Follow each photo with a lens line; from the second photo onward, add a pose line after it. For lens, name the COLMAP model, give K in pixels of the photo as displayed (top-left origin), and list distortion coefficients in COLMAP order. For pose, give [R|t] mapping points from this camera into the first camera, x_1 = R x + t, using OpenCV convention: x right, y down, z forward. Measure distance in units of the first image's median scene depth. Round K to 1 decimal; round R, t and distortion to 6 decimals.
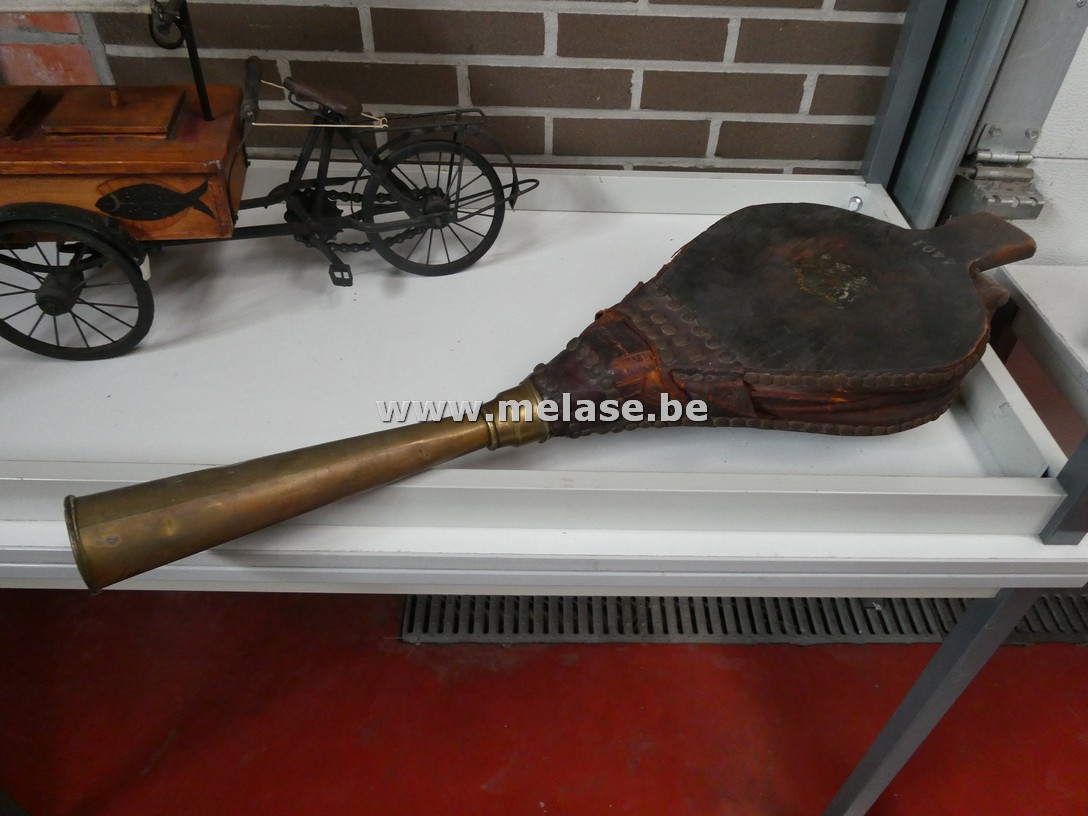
lens RADIAL K [[763.8, 0, 545.6], [0, 763.8, 408.4], [0, 0, 1]] dist [-0.019894, -0.003031]
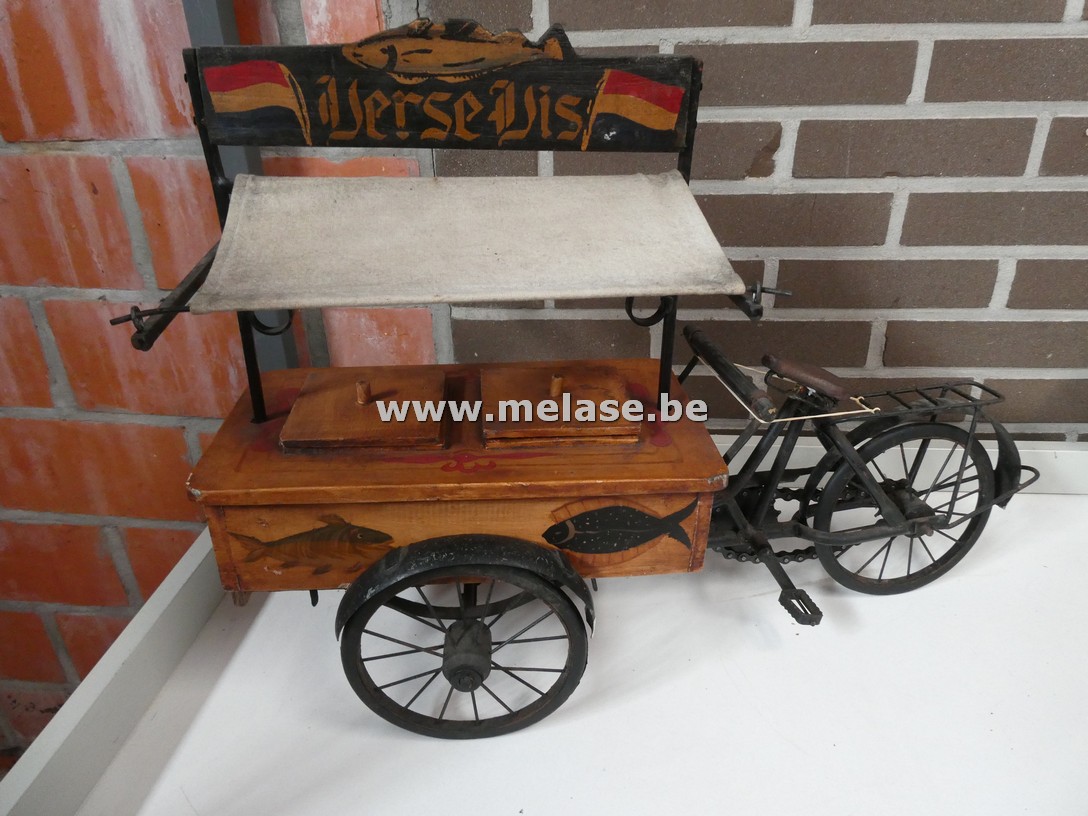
lens RADIAL K [[763.8, 0, 542.7], [0, 763.8, 405.7], [0, 0, 1]] dist [-0.019894, -0.003031]
pose [[0.992760, -0.012404, -0.119474, -0.485698], [-0.020046, 0.963597, -0.266606, -0.186595], [0.118432, 0.267071, 0.956372, 0.273943]]
